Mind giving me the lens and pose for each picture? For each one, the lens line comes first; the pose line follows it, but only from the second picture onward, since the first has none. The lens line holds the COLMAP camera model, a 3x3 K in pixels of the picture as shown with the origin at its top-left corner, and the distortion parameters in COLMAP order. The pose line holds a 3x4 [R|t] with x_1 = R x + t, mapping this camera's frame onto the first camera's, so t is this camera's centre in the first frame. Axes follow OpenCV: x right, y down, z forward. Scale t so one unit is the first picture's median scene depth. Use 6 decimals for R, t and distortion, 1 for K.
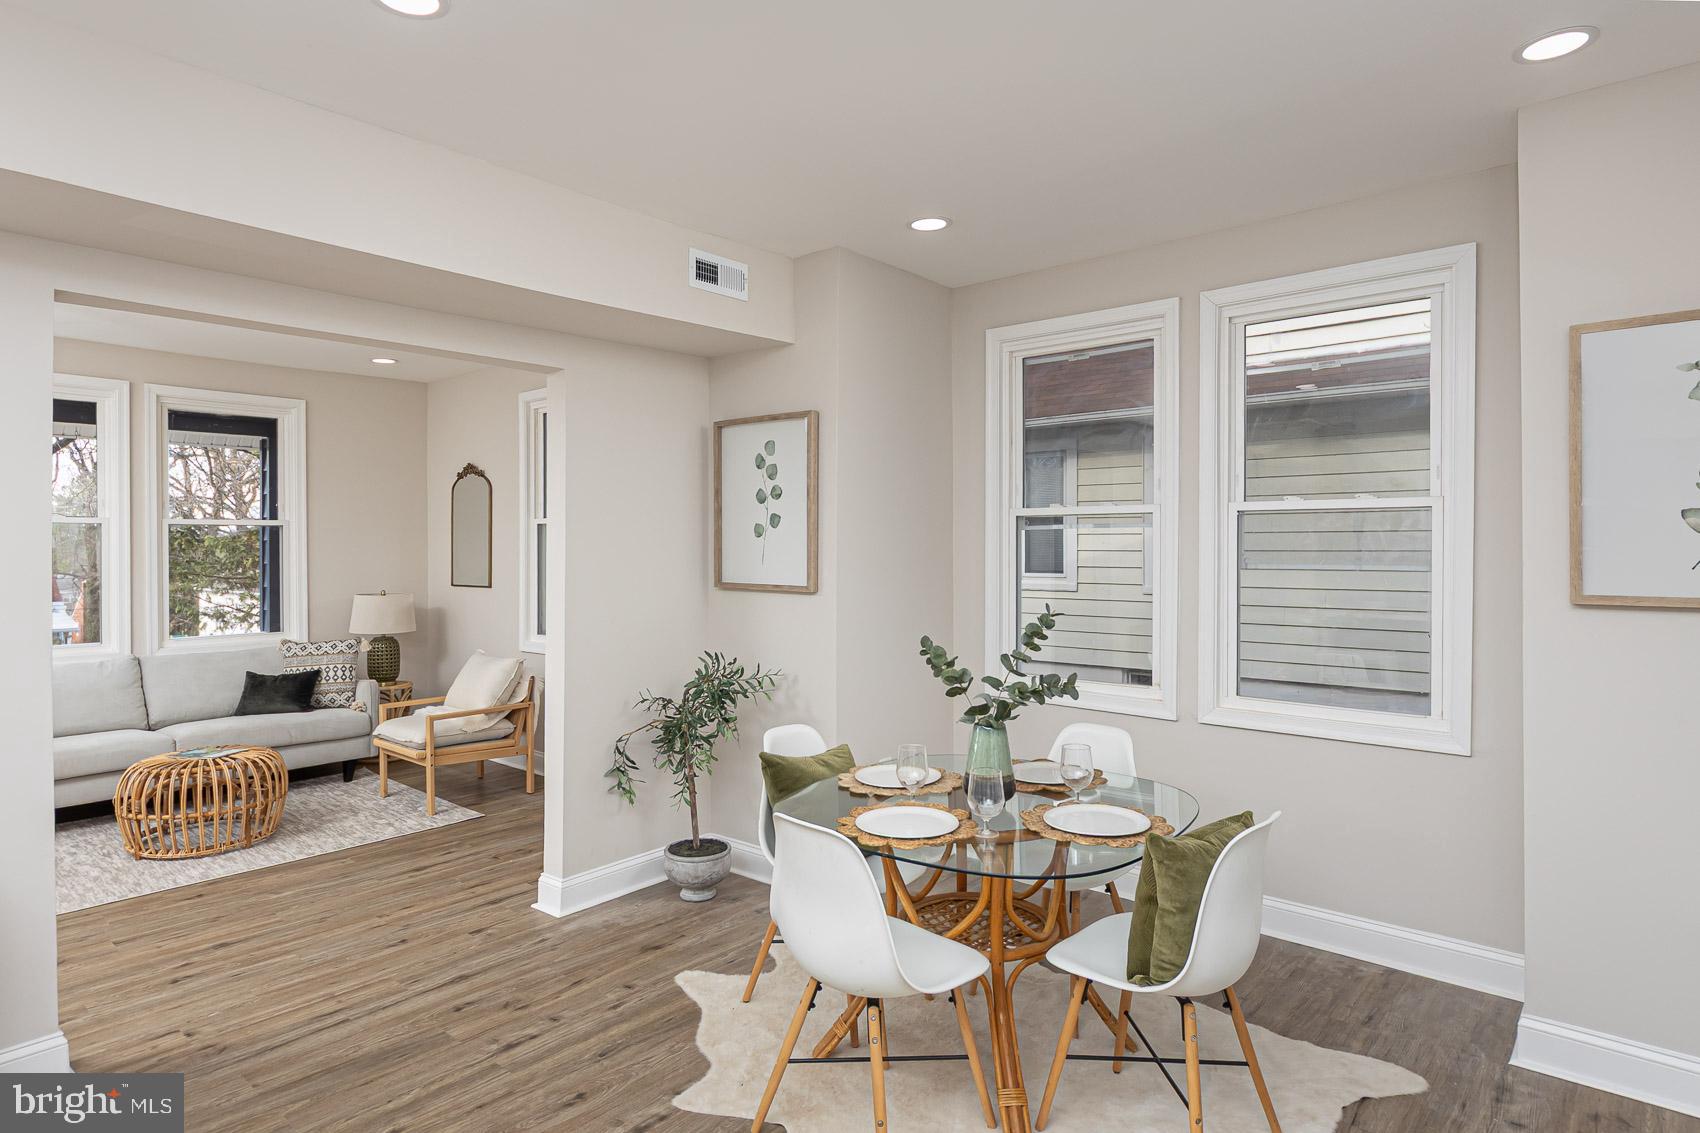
lens RADIAL K [[951.3, 0, 833.9], [0, 951.3, 550.2], [0, 0, 1]] dist [0.008735, 0.003713]
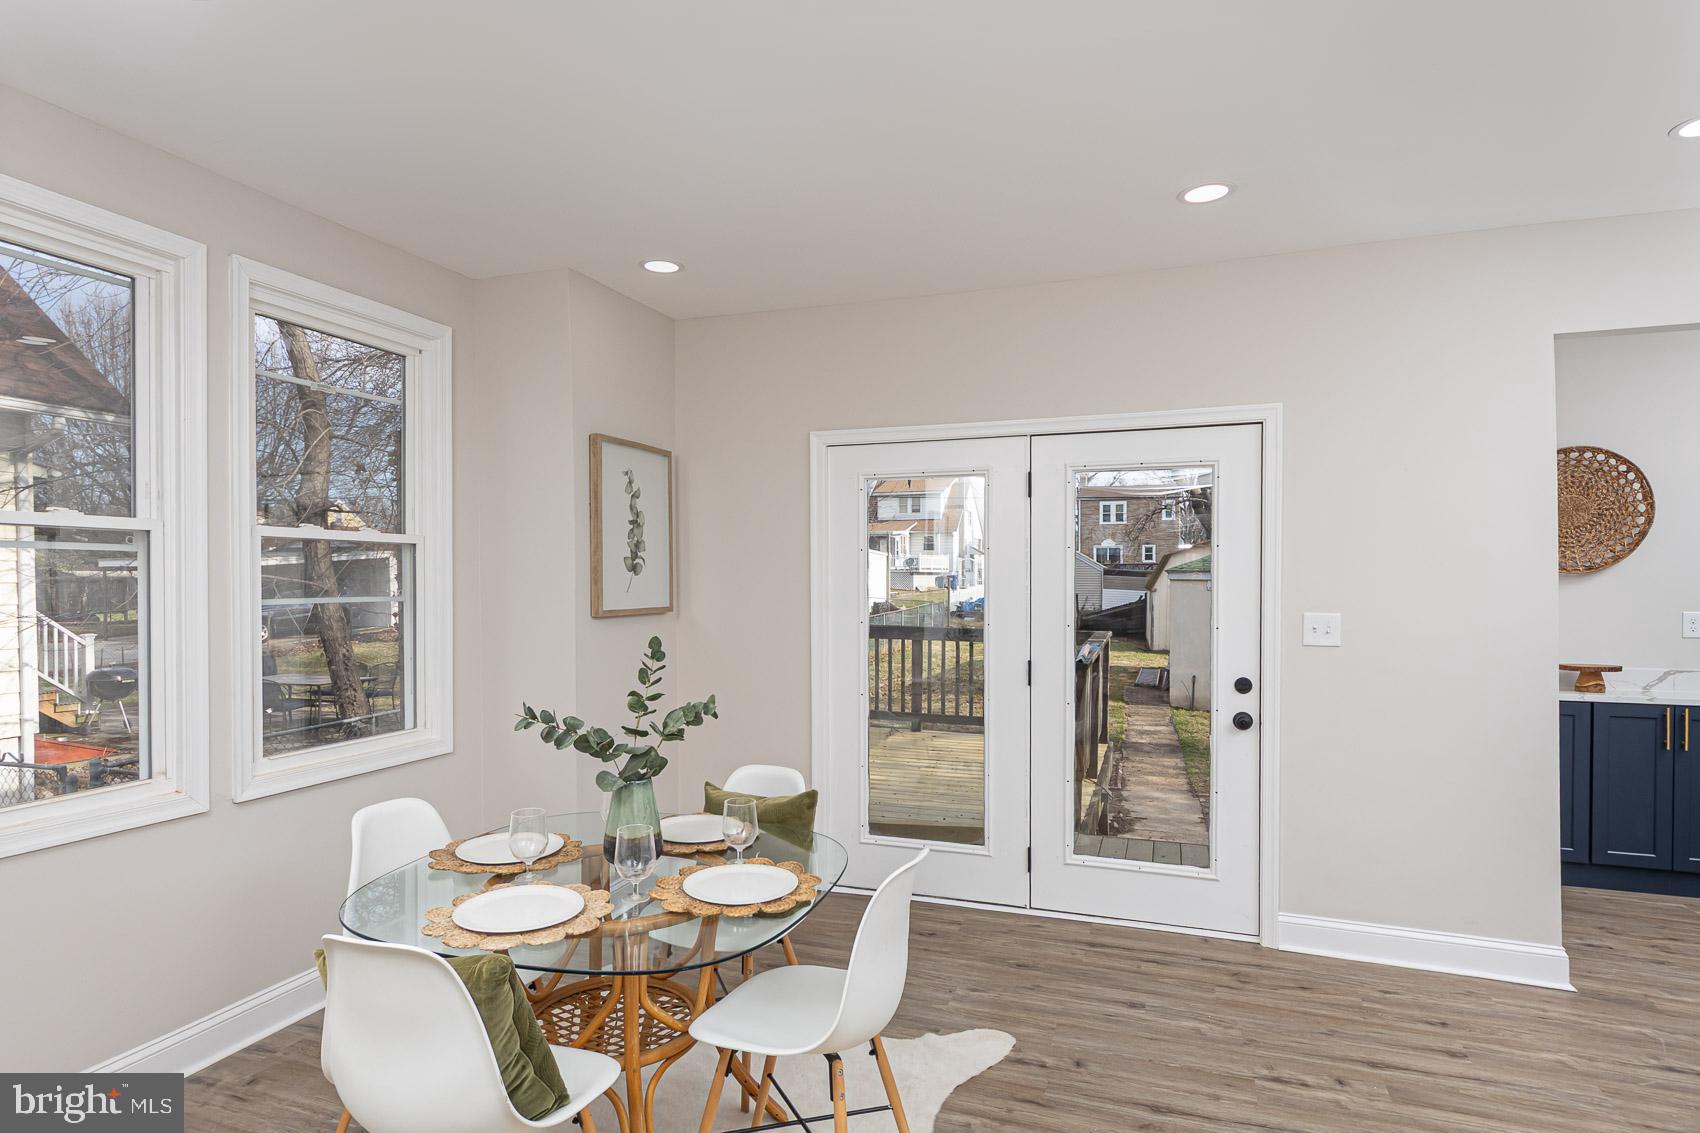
lens RADIAL K [[912.0, 0, 841.3], [0, 912.0, 599.0], [0, 0, 1]] dist [0.007014, -0.006657]
pose [[-0.359923, -0.019167, 0.932785, -0.465901], [0.001252, 0.999778, 0.021027, -0.001254], [-0.932981, 0.008736, -0.359820, 0.749473]]
